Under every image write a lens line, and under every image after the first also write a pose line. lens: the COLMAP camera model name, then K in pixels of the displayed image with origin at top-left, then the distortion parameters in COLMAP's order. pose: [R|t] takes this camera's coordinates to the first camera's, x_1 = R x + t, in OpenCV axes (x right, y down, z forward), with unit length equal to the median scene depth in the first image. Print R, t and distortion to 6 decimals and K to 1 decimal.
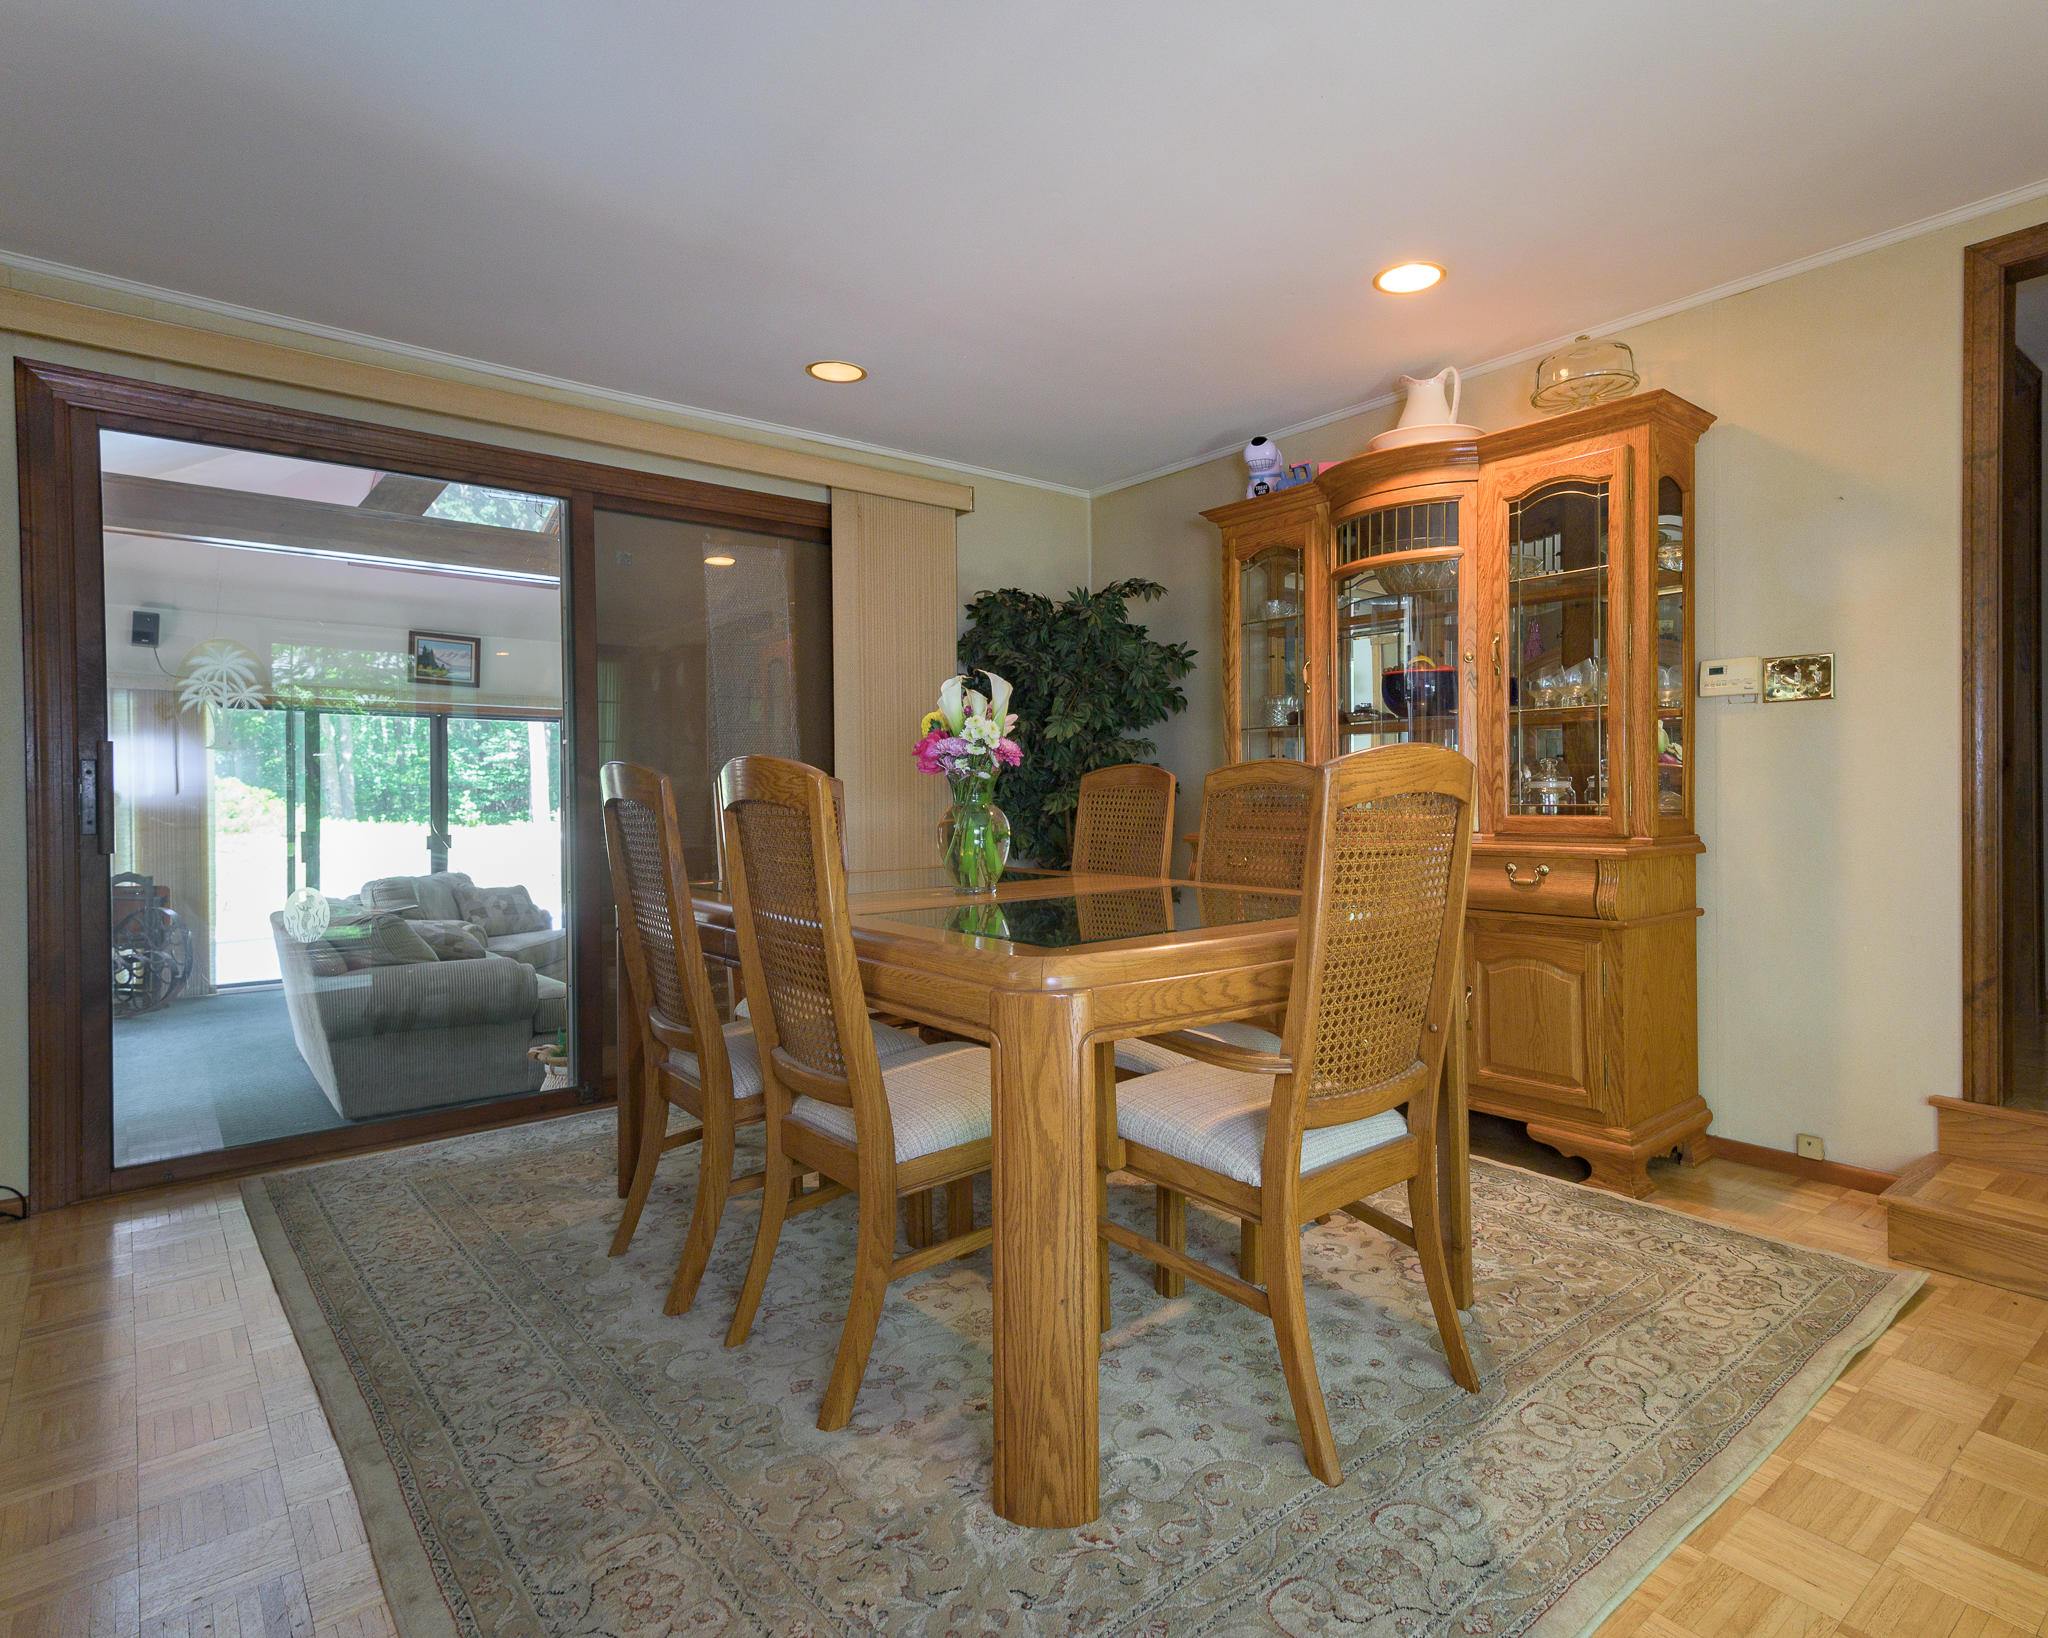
lens RADIAL K [[1106.8, 0, 1021.2], [0, 1106.8, 796.3], [0, 0, 1]] dist [-0.000500, -0.000113]
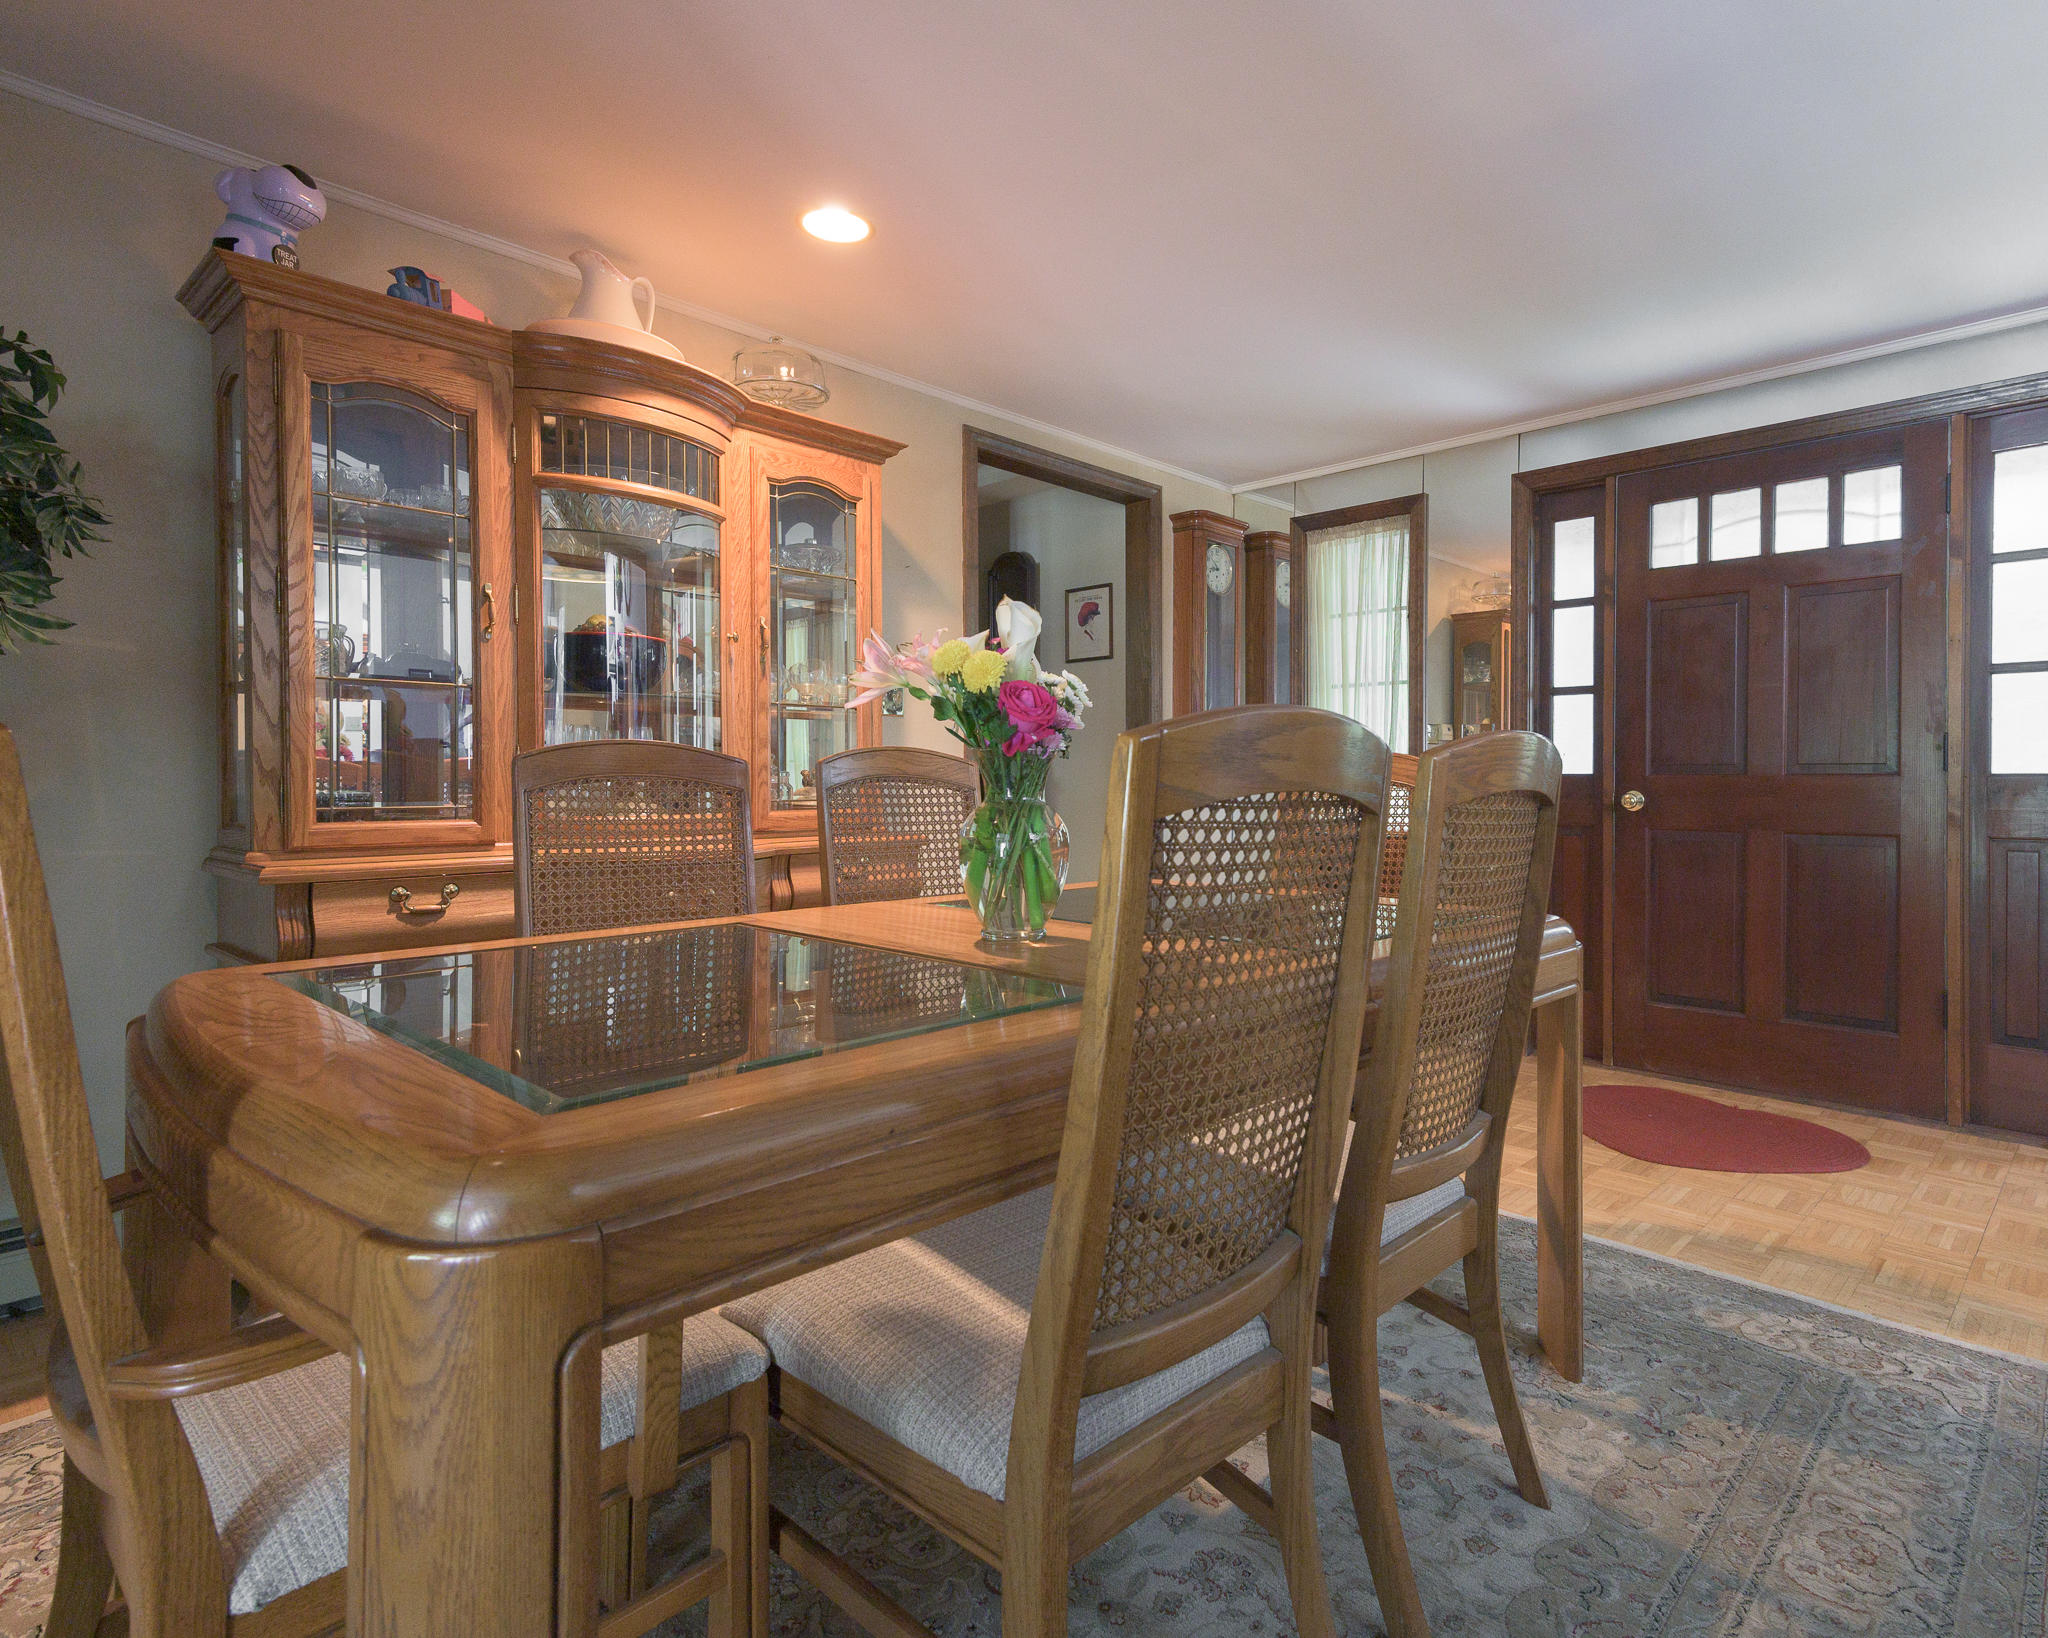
lens RADIAL K [[1106.8, 0, 1021.2], [0, 1106.8, 796.3], [0, 0, 1]] dist [-0.000500, -0.000113]
pose [[-0.118584, -0.002249, 0.992942, -0.489180], [0.008345, 0.999960, 0.003262, -0.000122], [-0.992909, 0.008673, -0.118560, 0.859966]]
